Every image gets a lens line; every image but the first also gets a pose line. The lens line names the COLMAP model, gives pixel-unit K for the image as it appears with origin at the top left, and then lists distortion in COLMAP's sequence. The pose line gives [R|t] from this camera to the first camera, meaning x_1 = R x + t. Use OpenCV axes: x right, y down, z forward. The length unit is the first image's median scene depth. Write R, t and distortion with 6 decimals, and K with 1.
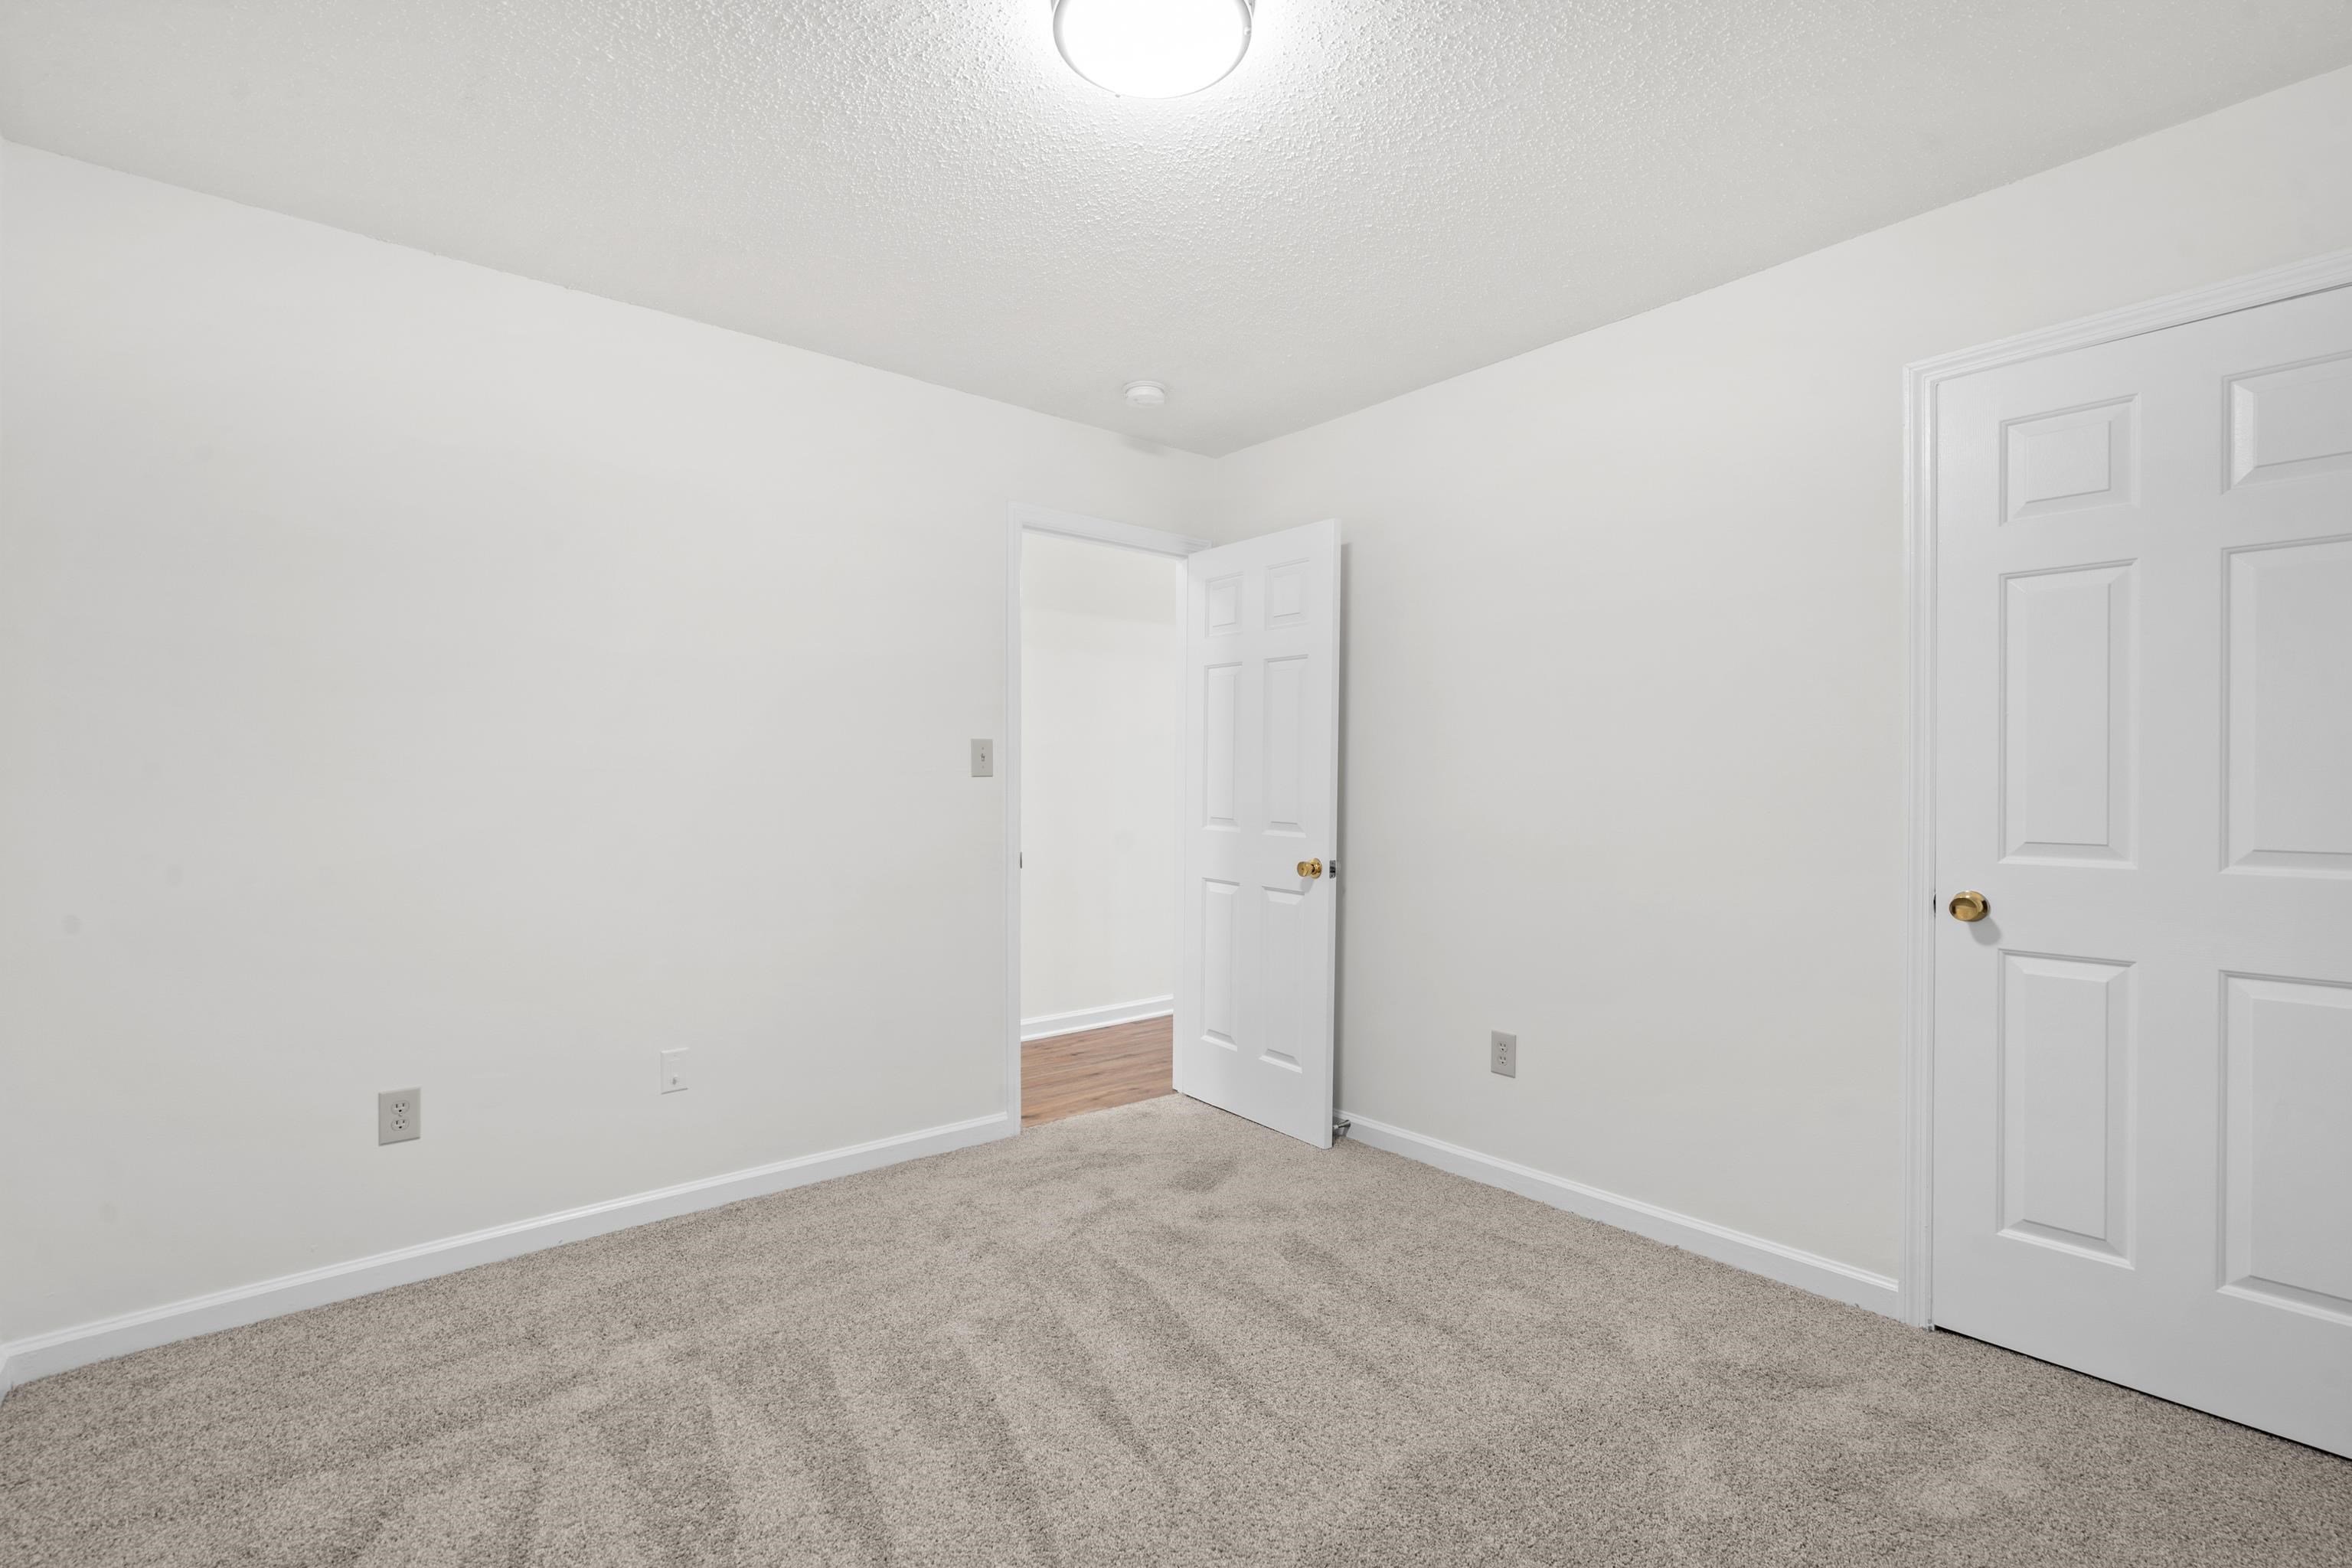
lens RADIAL K [[1068.7, 0, 1176.0], [0, 1068.7, 784.0], [0, 0, 1]] dist [-0.003507, 0.001125]
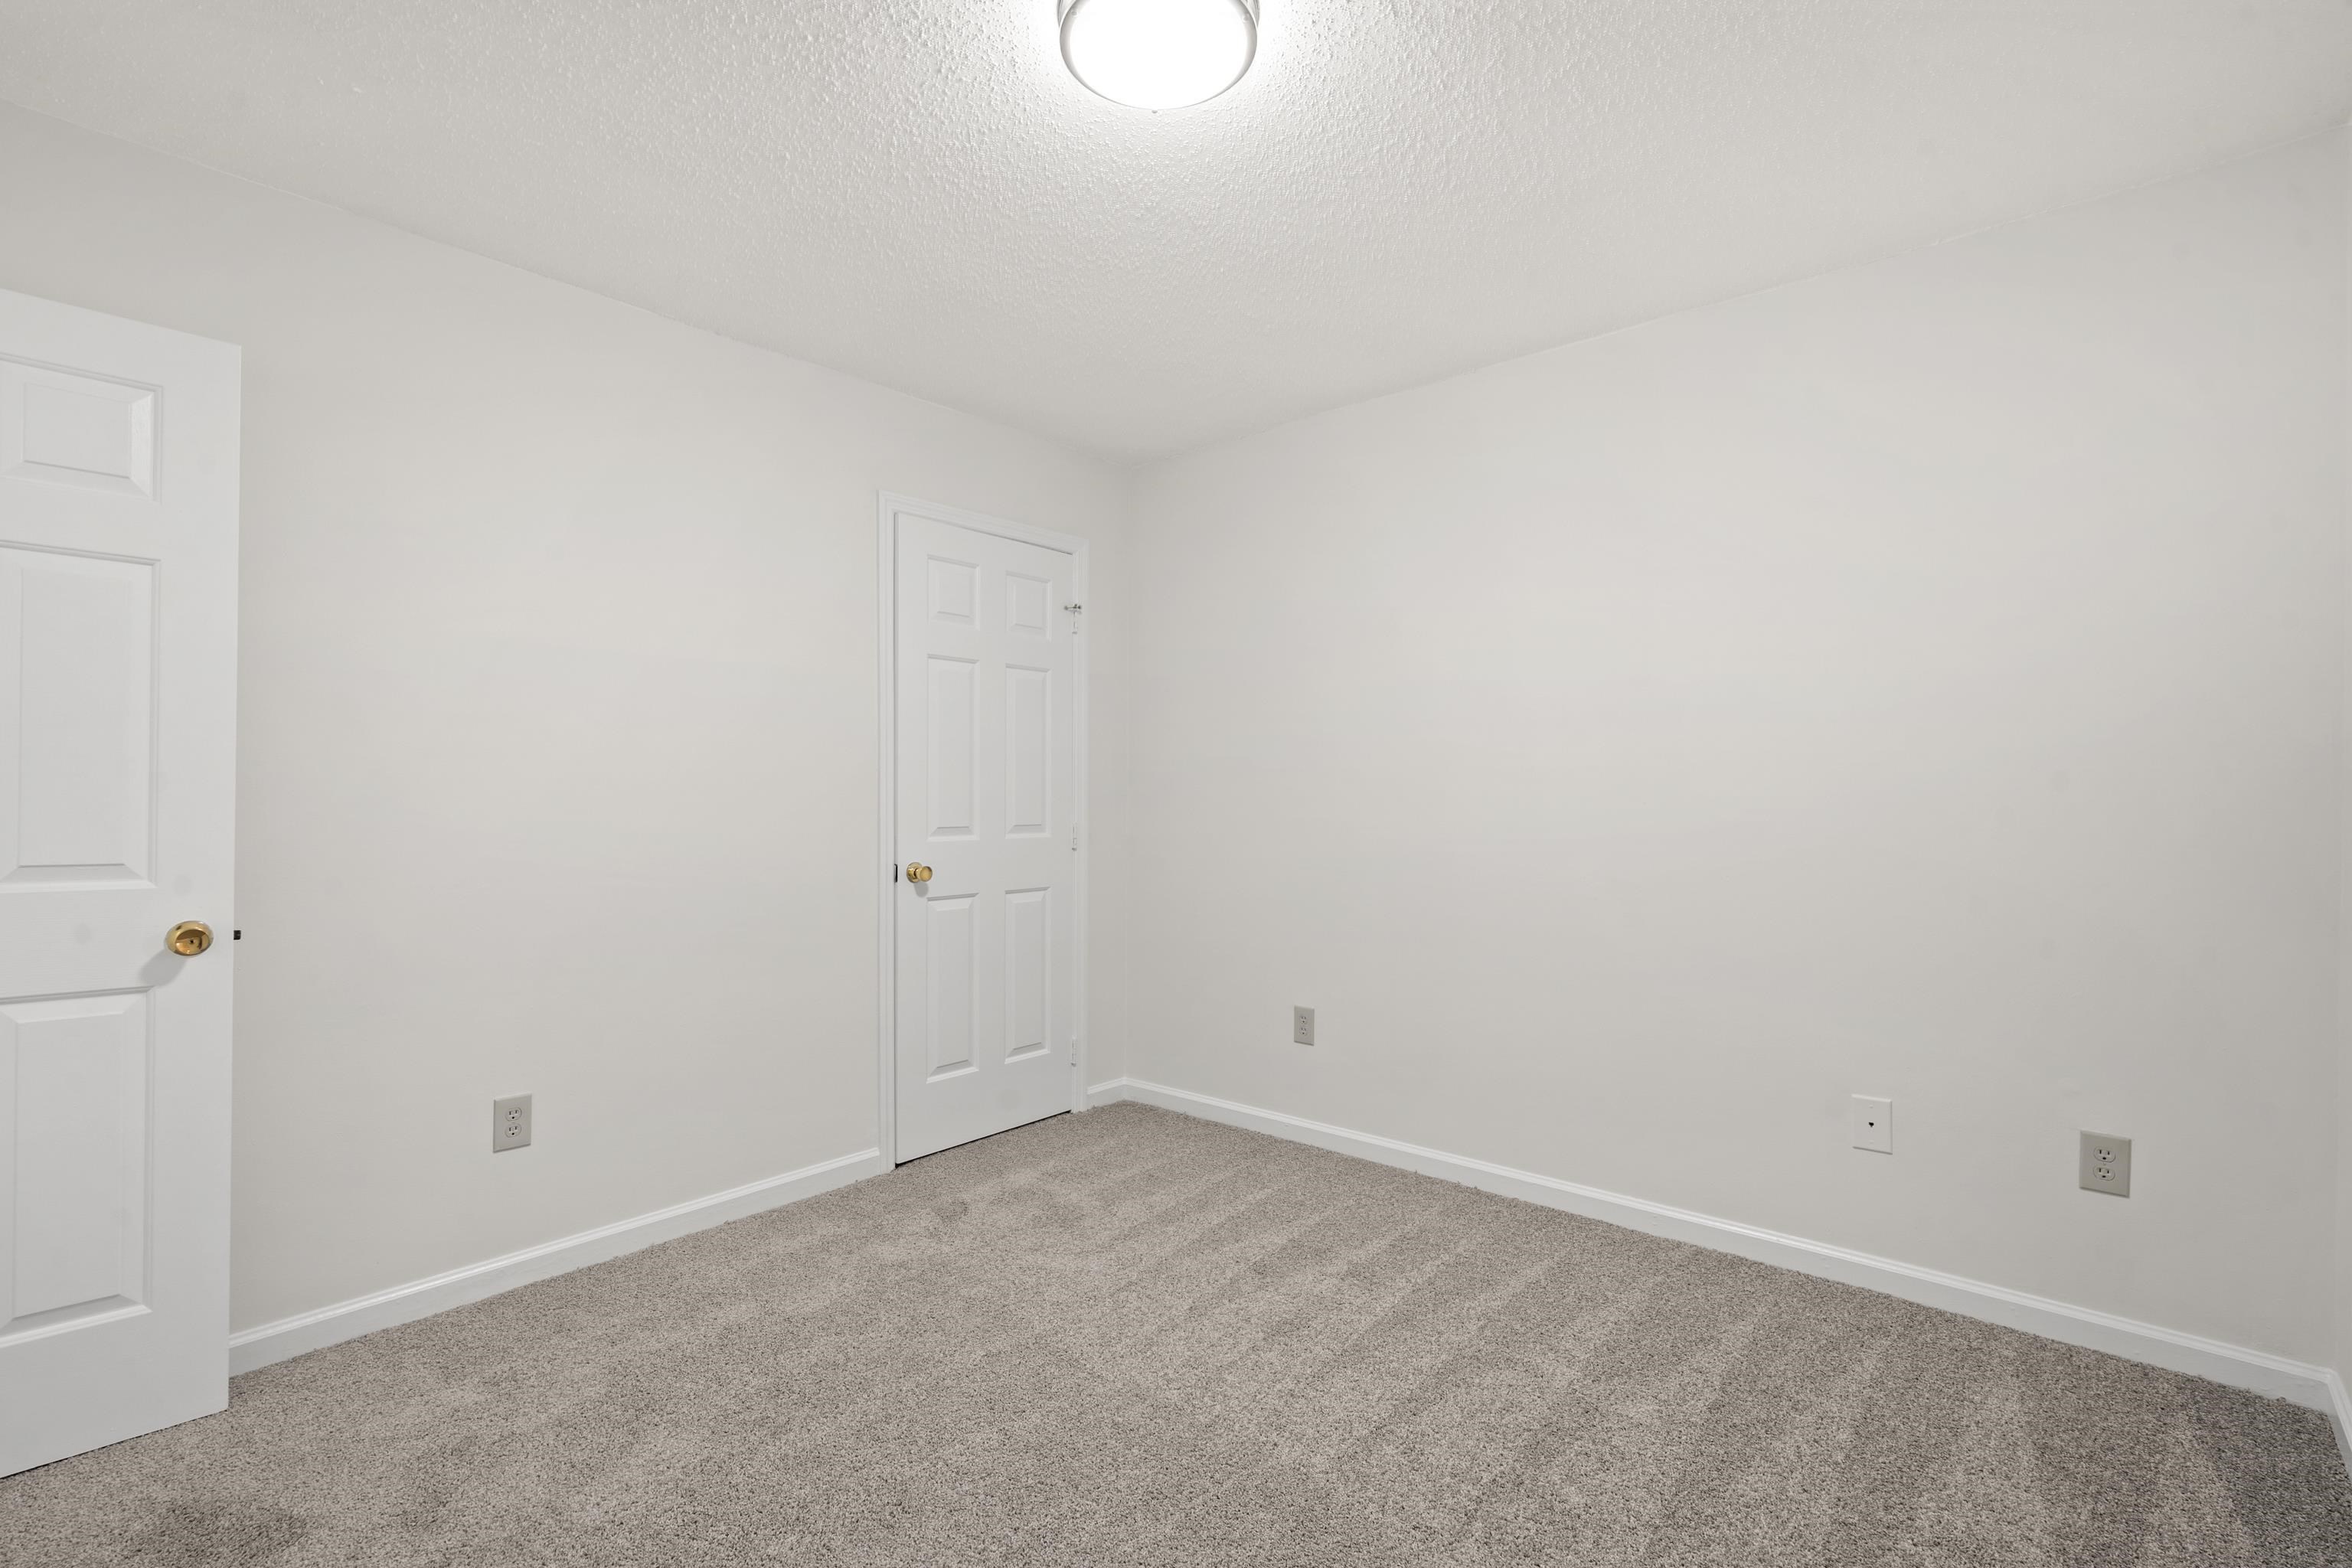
lens RADIAL K [[1068.7, 0, 1176.0], [0, 1068.7, 784.0], [0, 0, 1]] dist [-0.003507, 0.001125]
pose [[-0.153188, 0.015812, 0.988071, -0.650598], [0.014767, 0.999797, -0.013710, 0.016531], [-0.988087, 0.012491, -0.153390, 0.704999]]
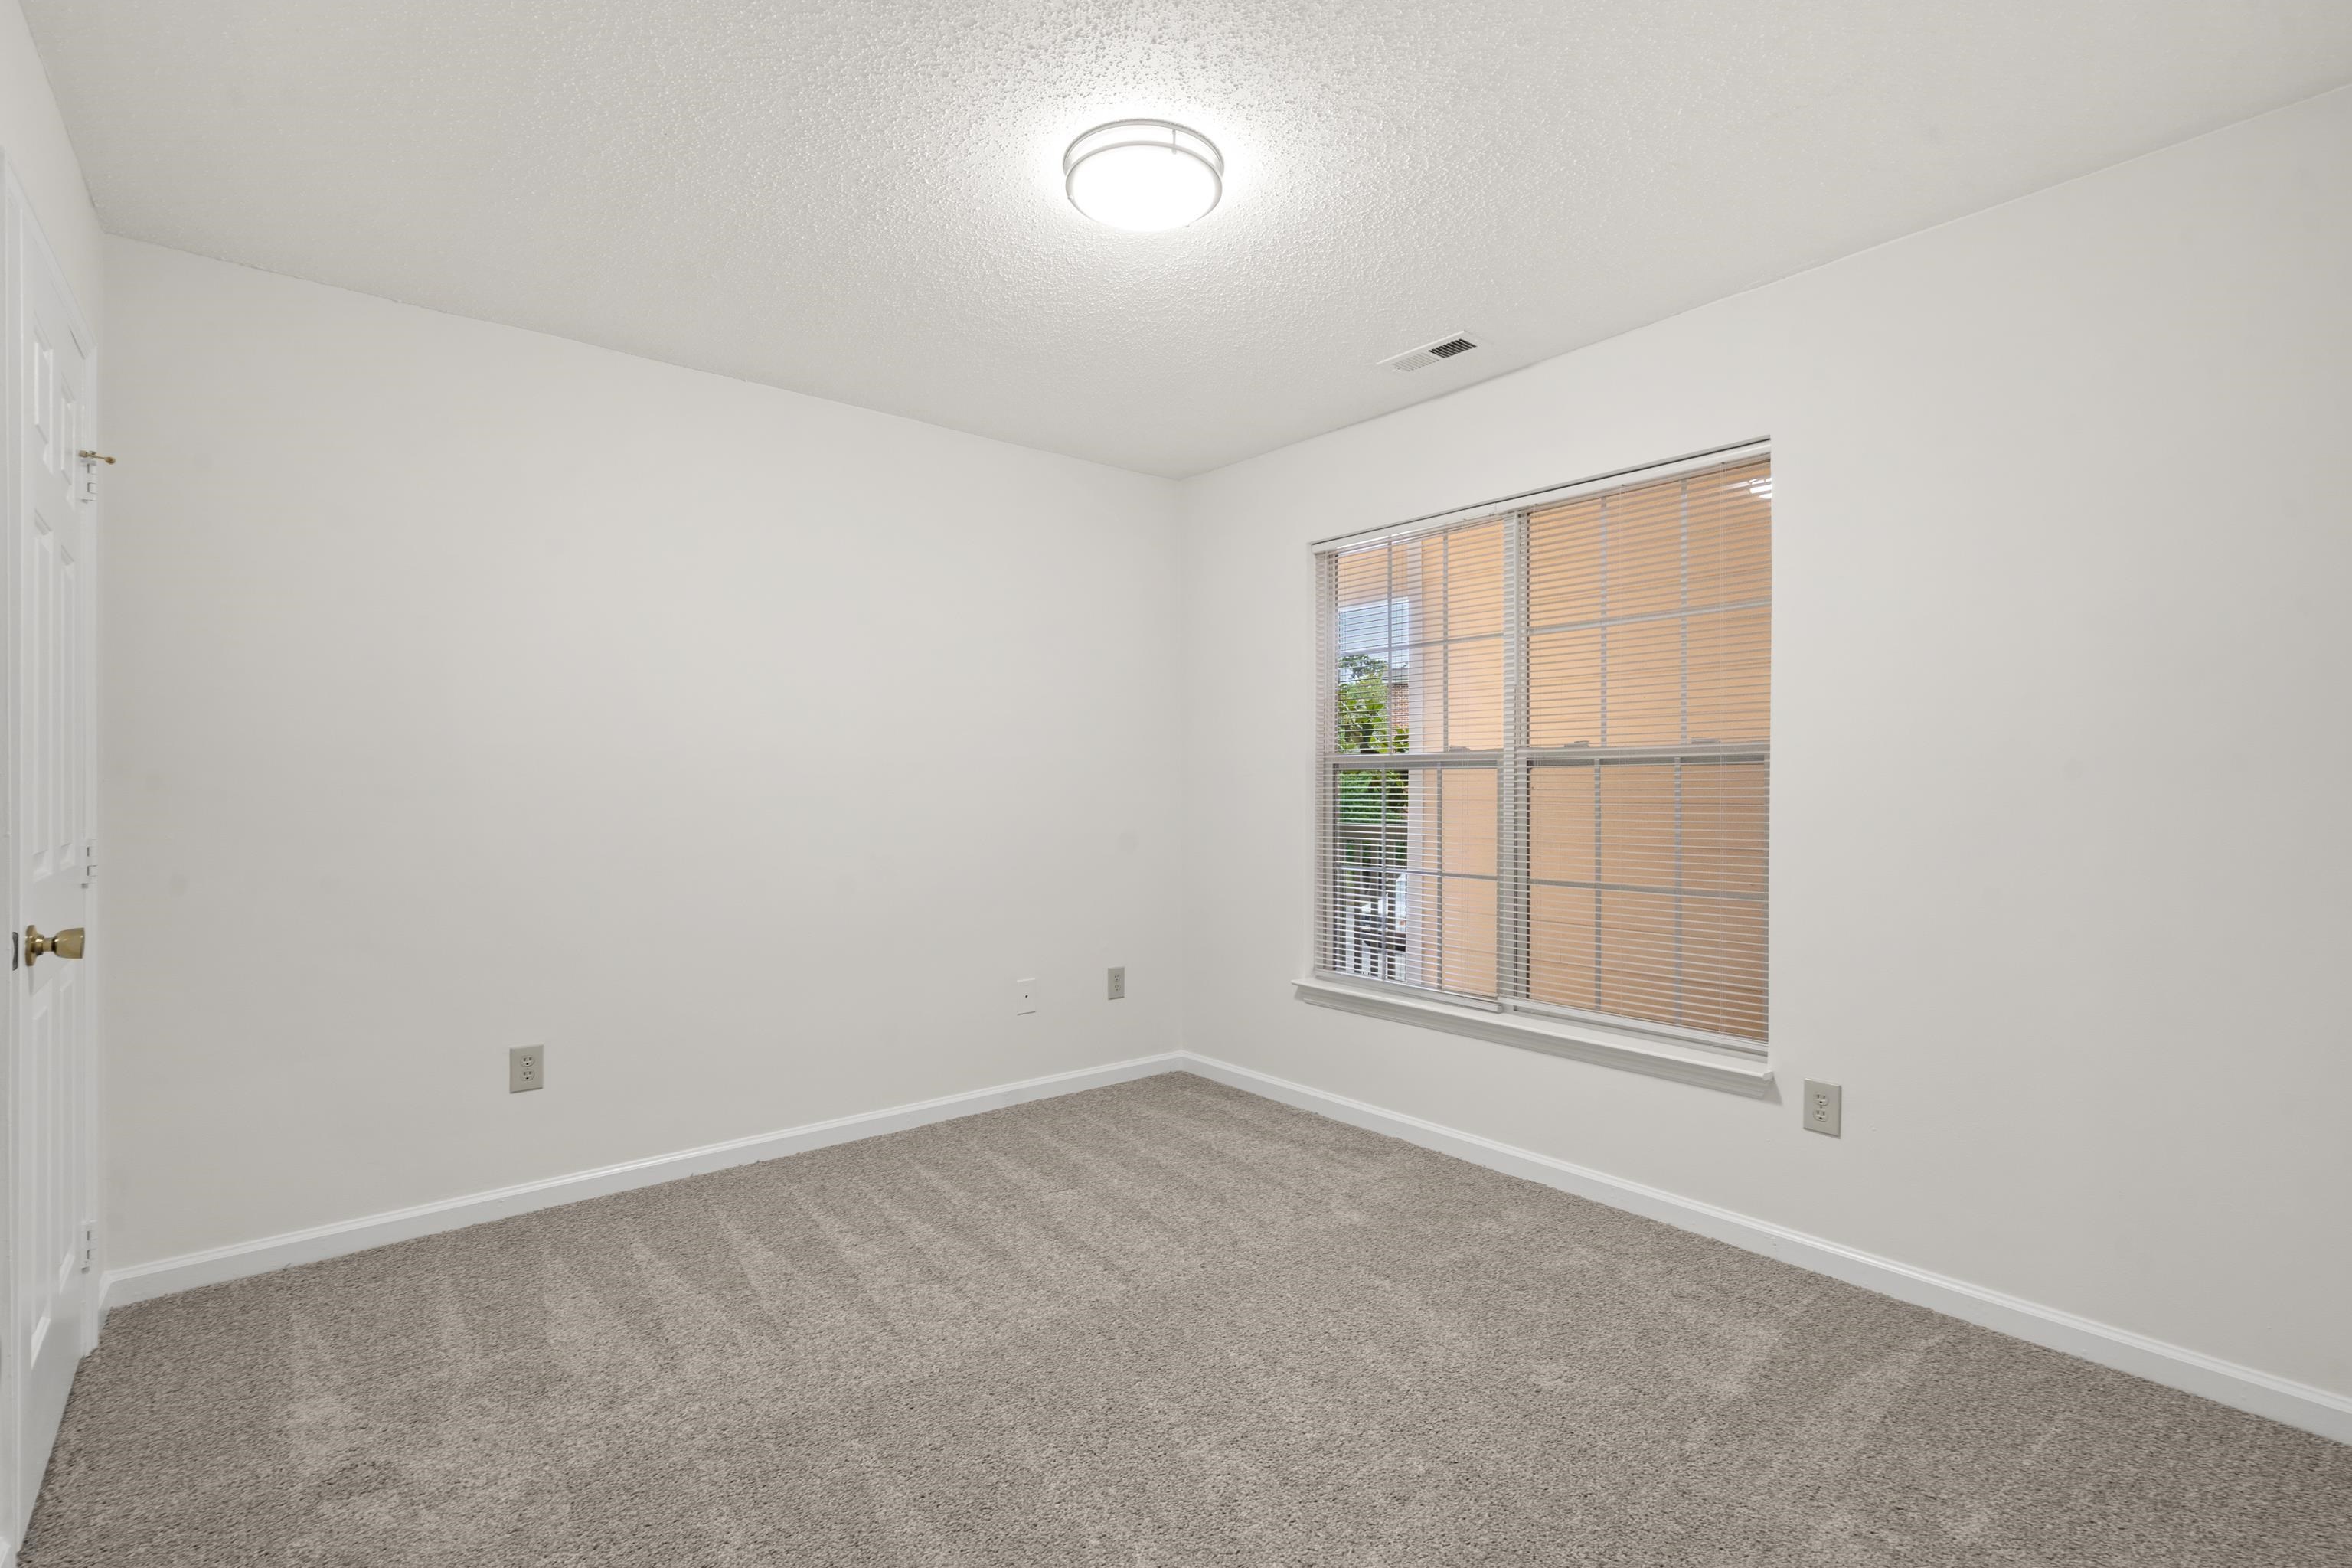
lens RADIAL K [[1068.7, 0, 1176.0], [0, 1068.7, 784.0], [0, 0, 1]] dist [-0.003507, 0.001125]
pose [[-0.999951, 0.009455, 0.003054, -0.037159], [0.009488, 0.999896, 0.010906, 0.005632], [-0.002951, 0.010935, -0.999936, 1.411728]]
